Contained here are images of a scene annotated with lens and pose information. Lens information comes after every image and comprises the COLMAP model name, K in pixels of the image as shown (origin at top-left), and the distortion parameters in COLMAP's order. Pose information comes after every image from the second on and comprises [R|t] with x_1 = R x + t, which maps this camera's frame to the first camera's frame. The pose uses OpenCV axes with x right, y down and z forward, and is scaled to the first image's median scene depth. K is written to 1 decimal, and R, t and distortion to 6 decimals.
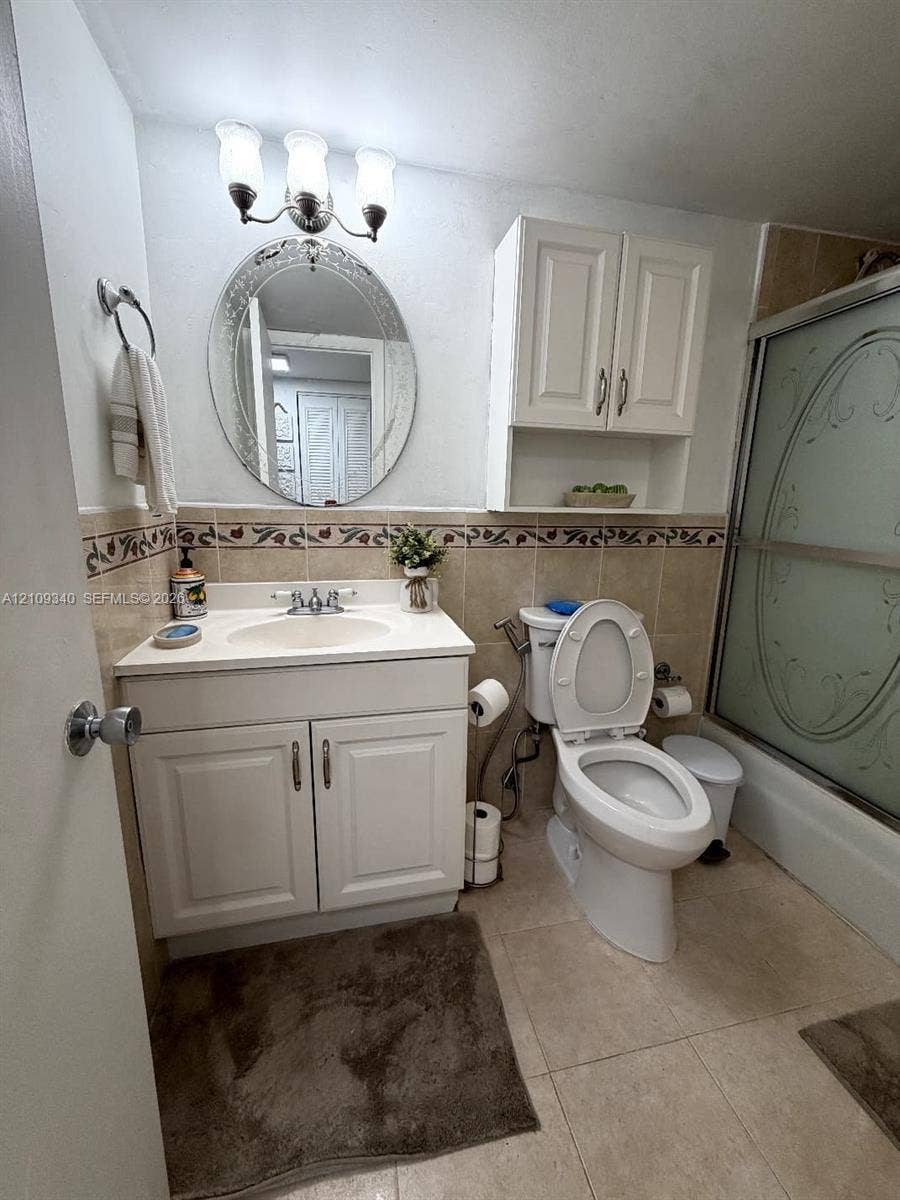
lens RADIAL K [[480.3, 0, 448.1], [0, 480.3, 597.4], [0, 0, 1]] dist [0.000529, 0.000167]
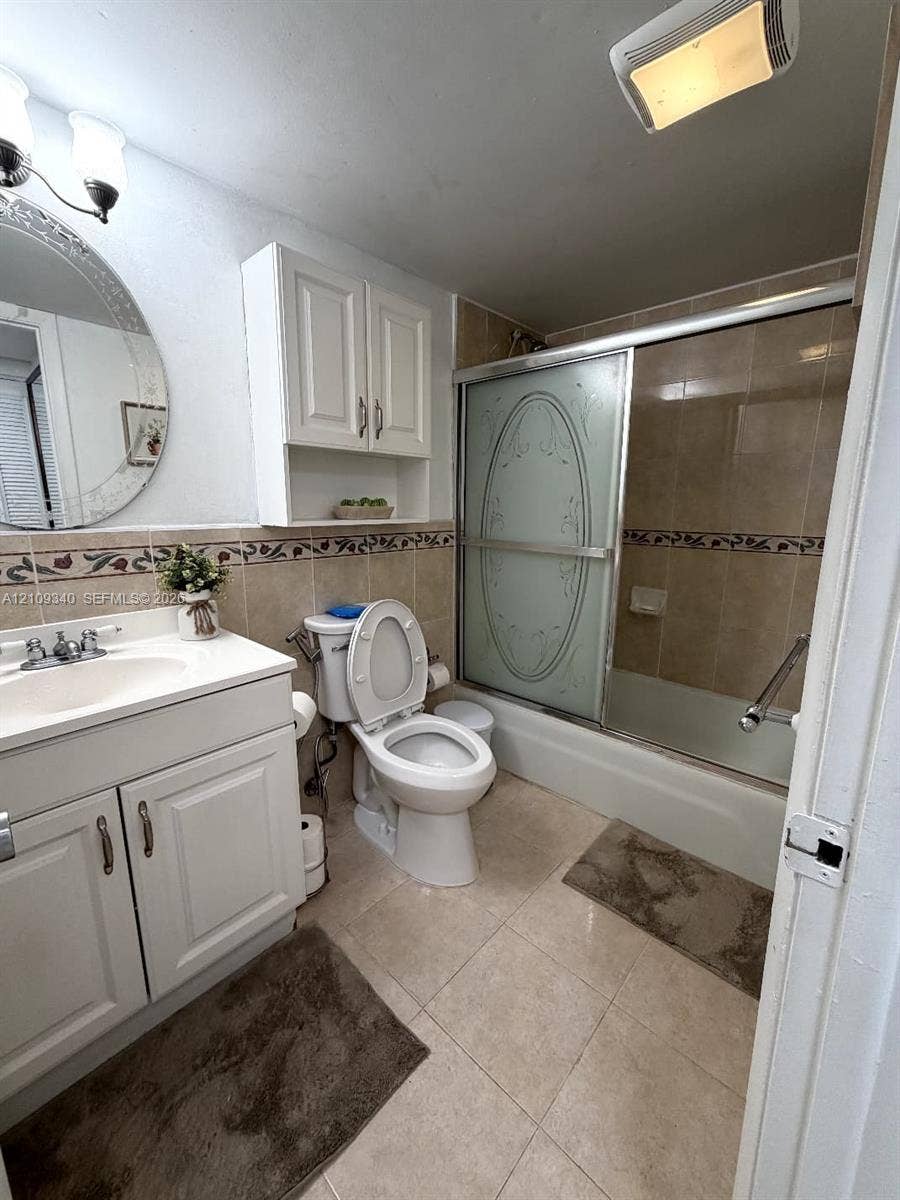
lens RADIAL K [[480.3, 0, 449.1], [0, 480.3, 597.5], [0, 0, 1]] dist [0.000529, 0.000167]
pose [[0.822370, -0.123630, 0.555359, -0.187019], [0.125120, 0.991508, 0.035445, -0.023166], [-0.555025, 0.040337, 0.830855, -0.031592]]
